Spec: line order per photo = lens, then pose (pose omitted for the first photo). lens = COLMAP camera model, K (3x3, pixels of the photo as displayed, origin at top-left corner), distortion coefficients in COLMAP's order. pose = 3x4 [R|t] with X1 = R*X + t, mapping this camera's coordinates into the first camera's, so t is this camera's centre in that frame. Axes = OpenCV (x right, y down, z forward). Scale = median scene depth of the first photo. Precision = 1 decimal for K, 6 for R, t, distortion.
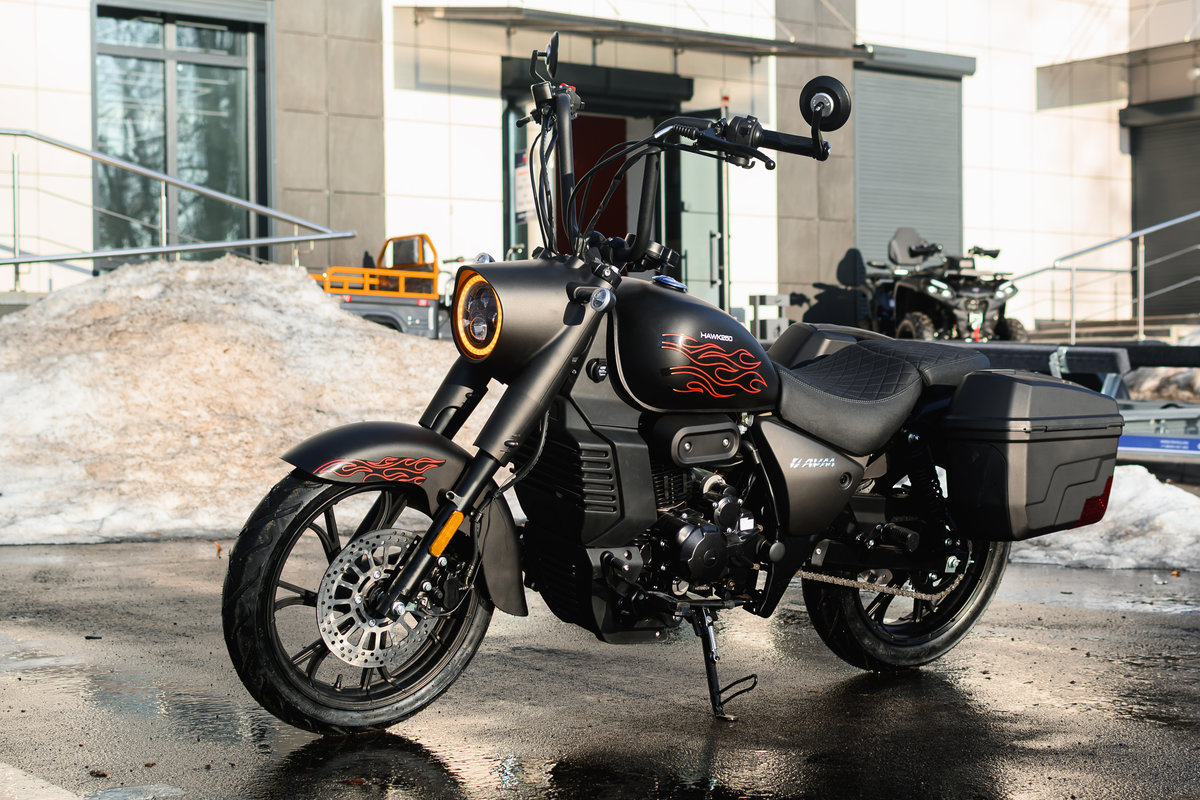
lens RADIAL K [[2064.4, 0, 651.9], [0, 2064.4, 420.9], [0, 0, 1]] dist [-0.023375, 0.196518]
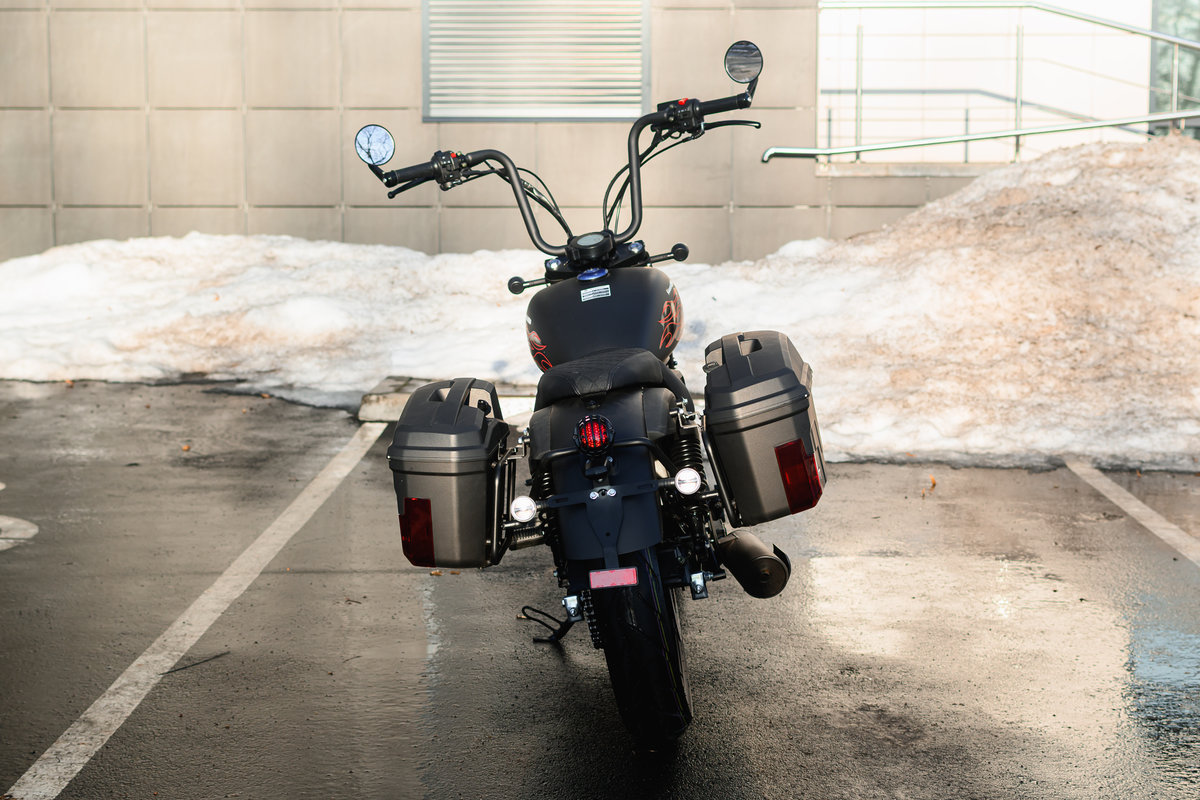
lens RADIAL K [[1915.9, 0, 598.4], [0, 1915.9, 414.5], [0, 0, 1]] dist [-0.019757, 0.018462]
pose [[0.772169, 0.082026, -0.630101, 0.174504], [-0.016172, 0.993849, 0.109561, -0.049412], [0.635211, -0.074409, 0.768746, 0.166709]]
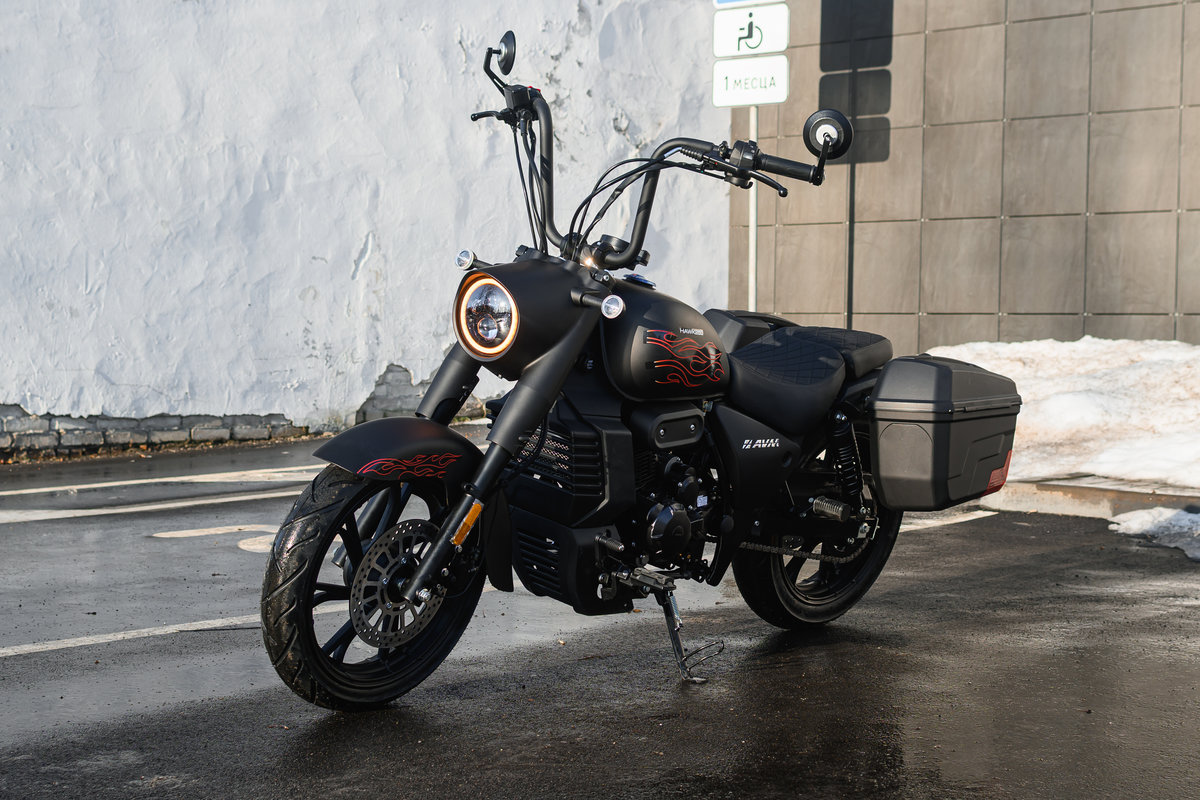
lens RADIAL K [[1980.2, 0, 634.7], [0, 1980.2, 400.6], [0, 0, 1]] dist [-0.004835, -0.005745]
pose [[0.152323, 0.037372, -0.987624, 0.338641], [-0.033853, 0.998896, 0.032578, -0.020387], [0.987751, 0.028471, 0.153420, 0.465598]]
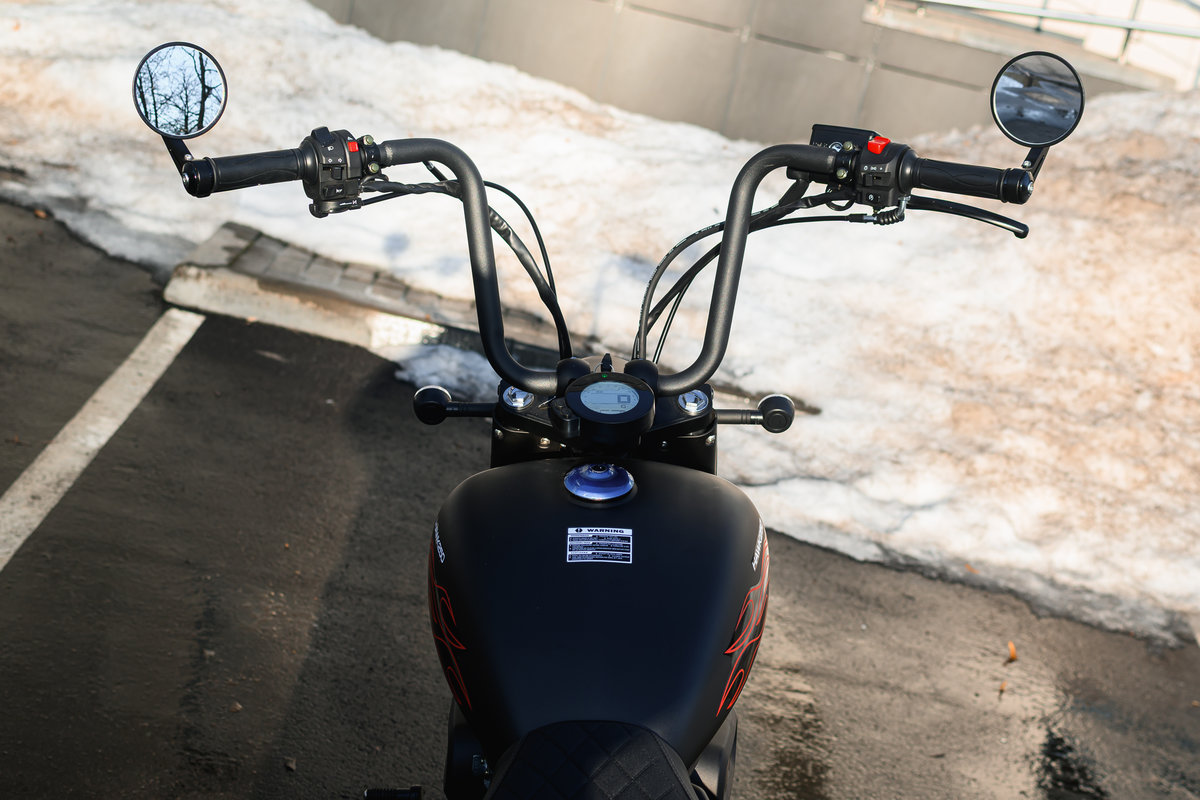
lens RADIAL K [[1994.2, 0, 619.2], [0, 1994.2, 394.3], [0, 0, 1]] dist [-0.003052, -0.037001]
pose [[0.769213, 0.334101, -0.544691, -0.001895], [-0.243892, 0.941395, 0.233006, -0.092481], [0.590617, -0.046385, 0.805618, 0.348131]]
